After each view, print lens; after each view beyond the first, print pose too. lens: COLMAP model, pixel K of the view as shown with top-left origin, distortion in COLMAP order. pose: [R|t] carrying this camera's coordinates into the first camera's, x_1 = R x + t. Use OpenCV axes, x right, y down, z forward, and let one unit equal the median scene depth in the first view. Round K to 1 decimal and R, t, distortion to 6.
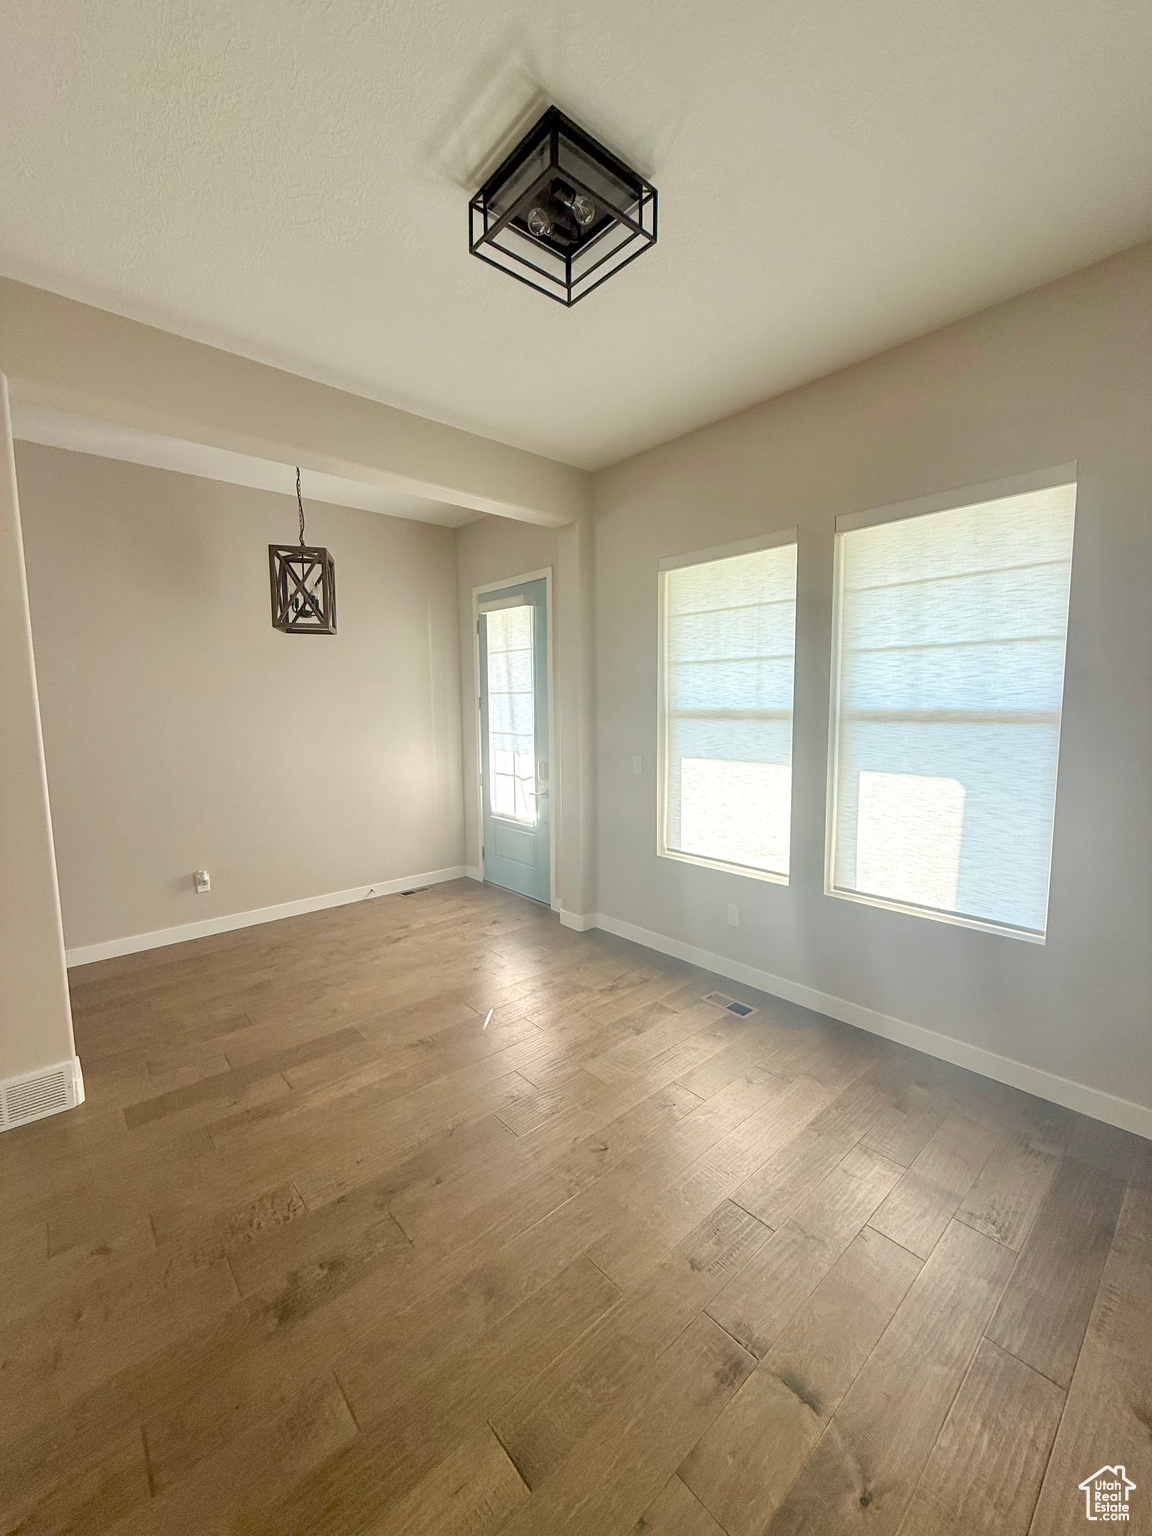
lens RADIAL K [[611.2, 0, 574.2], [0, 611.2, 765.1], [0, 0, 1]] dist [0.001384, 0.000396]
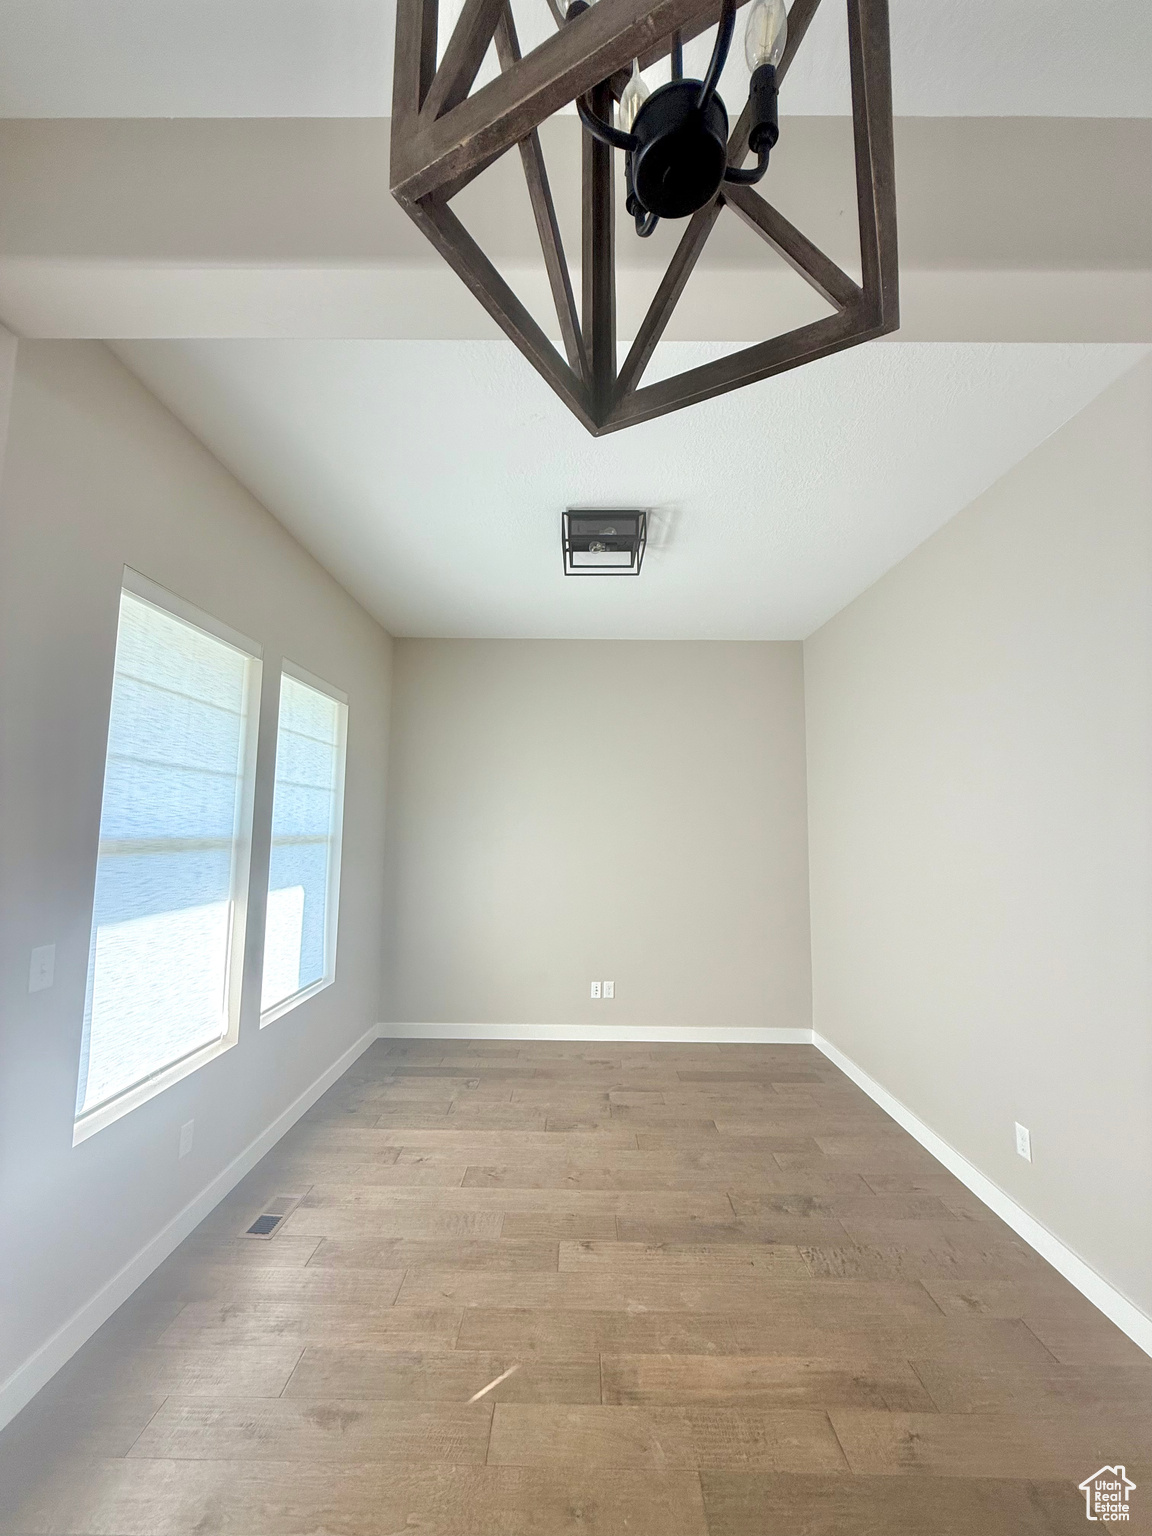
lens RADIAL K [[611.2, 0, 574.2], [0, 611.2, 765.1], [0, 0, 1]] dist [0.001384, 0.000396]
pose [[-0.742378, 0.071184, 0.666189, -0.634234], [0.064899, 0.997304, -0.034244, -0.138134], [-0.666831, 0.017813, -0.744996, 1.406186]]
